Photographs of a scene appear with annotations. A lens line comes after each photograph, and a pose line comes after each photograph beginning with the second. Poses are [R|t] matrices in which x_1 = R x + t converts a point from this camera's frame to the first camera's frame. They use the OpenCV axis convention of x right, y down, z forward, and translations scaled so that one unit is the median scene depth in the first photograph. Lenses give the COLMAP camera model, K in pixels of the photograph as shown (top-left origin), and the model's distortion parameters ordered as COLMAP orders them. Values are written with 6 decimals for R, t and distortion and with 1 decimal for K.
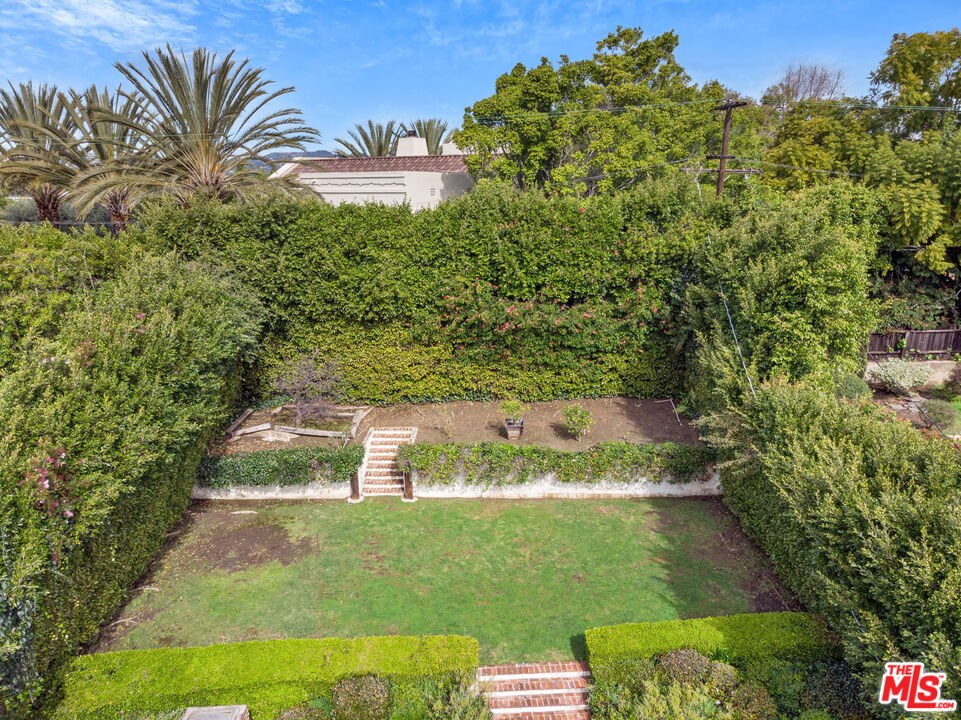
lens RADIAL K [[713.4, 0, 476.8], [0, 713.4, 363.3], [0, 0, 1]] dist [0.009545, -0.009006]
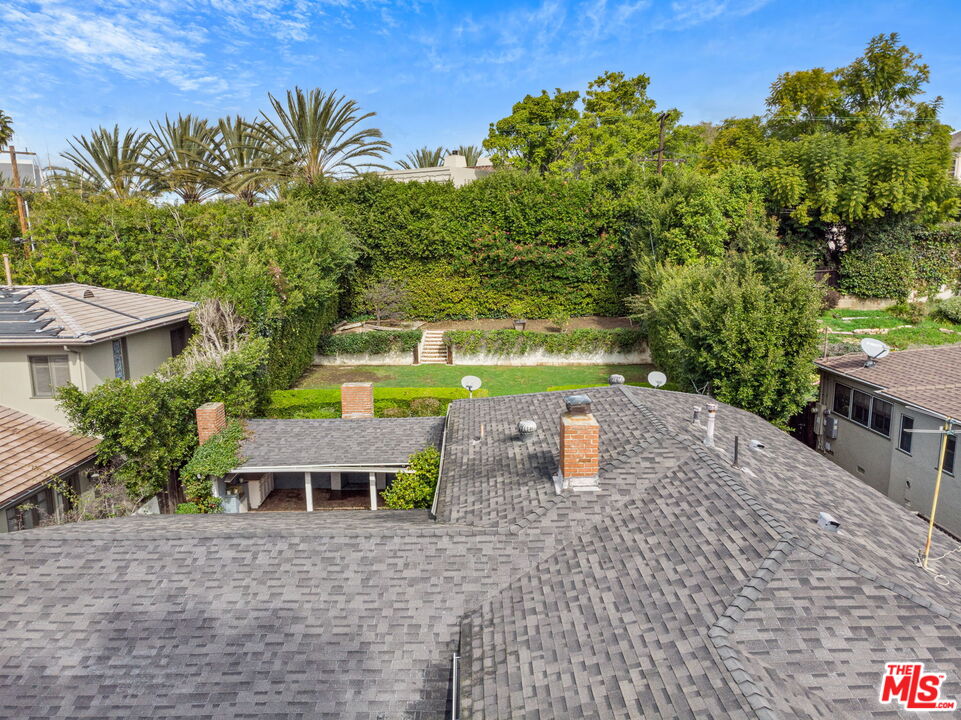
lens RADIAL K [[713.4, 0, 480.2], [0, 713.4, 366.8], [0, 0, 1]] dist [0.009545, -0.009006]
pose [[0.998652, 0.007497, -0.051353, 0.046213], [-0.010779, 0.997897, -0.063923, 0.270848], [0.050766, 0.064390, 0.996633, -0.502637]]
